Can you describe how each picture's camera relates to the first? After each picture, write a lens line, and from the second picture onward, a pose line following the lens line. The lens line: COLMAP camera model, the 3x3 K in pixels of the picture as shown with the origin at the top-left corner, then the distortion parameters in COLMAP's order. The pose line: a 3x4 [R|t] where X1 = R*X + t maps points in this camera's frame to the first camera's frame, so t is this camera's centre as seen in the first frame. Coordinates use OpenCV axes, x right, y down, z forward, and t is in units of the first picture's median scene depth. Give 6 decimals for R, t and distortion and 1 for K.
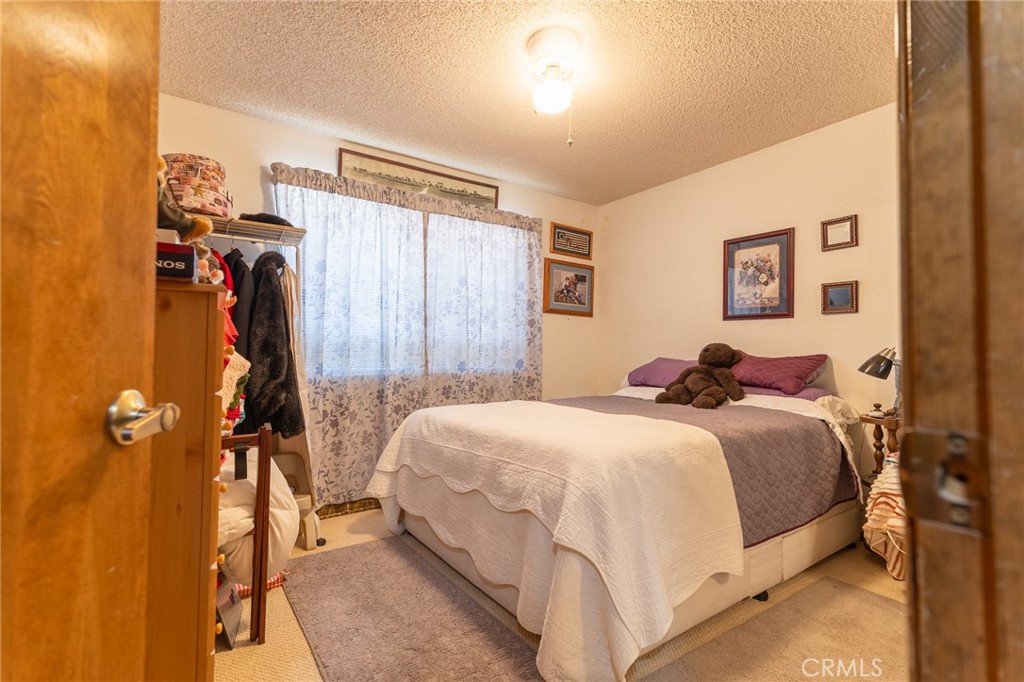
lens RADIAL K [[467.2, 0, 508.8], [0, 467.2, 341.8], [0, 0, 1]] dist [0.009789, -0.001782]
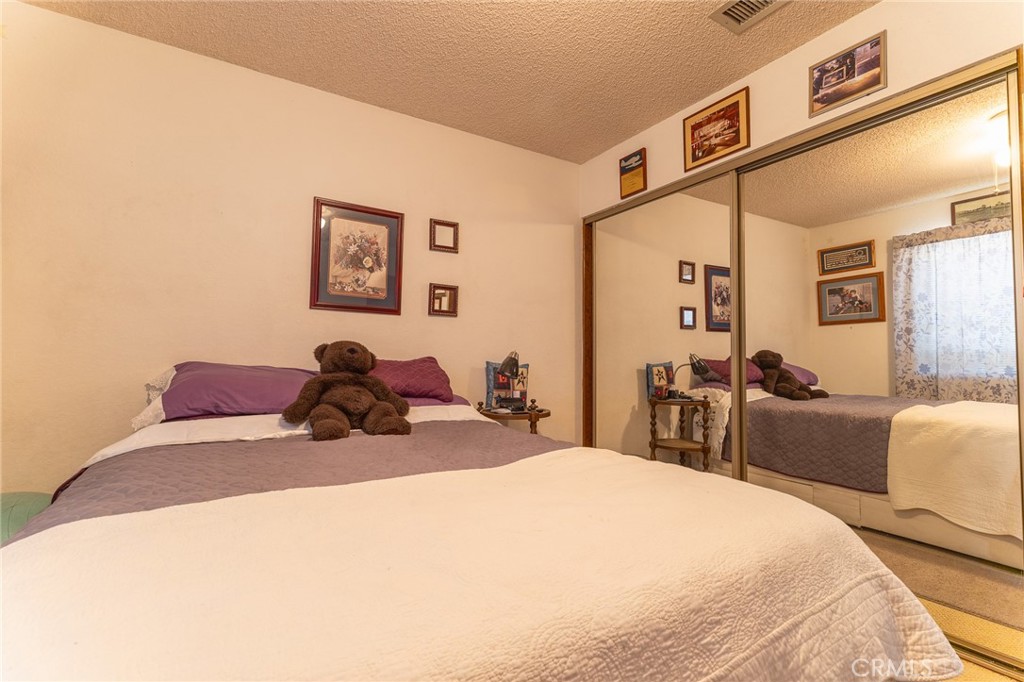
lens RADIAL K [[467.2, 0, 509.7], [0, 467.2, 341.3], [0, 0, 1]] dist [0.009789, -0.001782]
pose [[0.049541, 0.034770, 0.998167, -0.254028], [-0.029243, 0.999016, -0.033349, 0.020692], [-0.998344, -0.027537, 0.050509, 0.736778]]
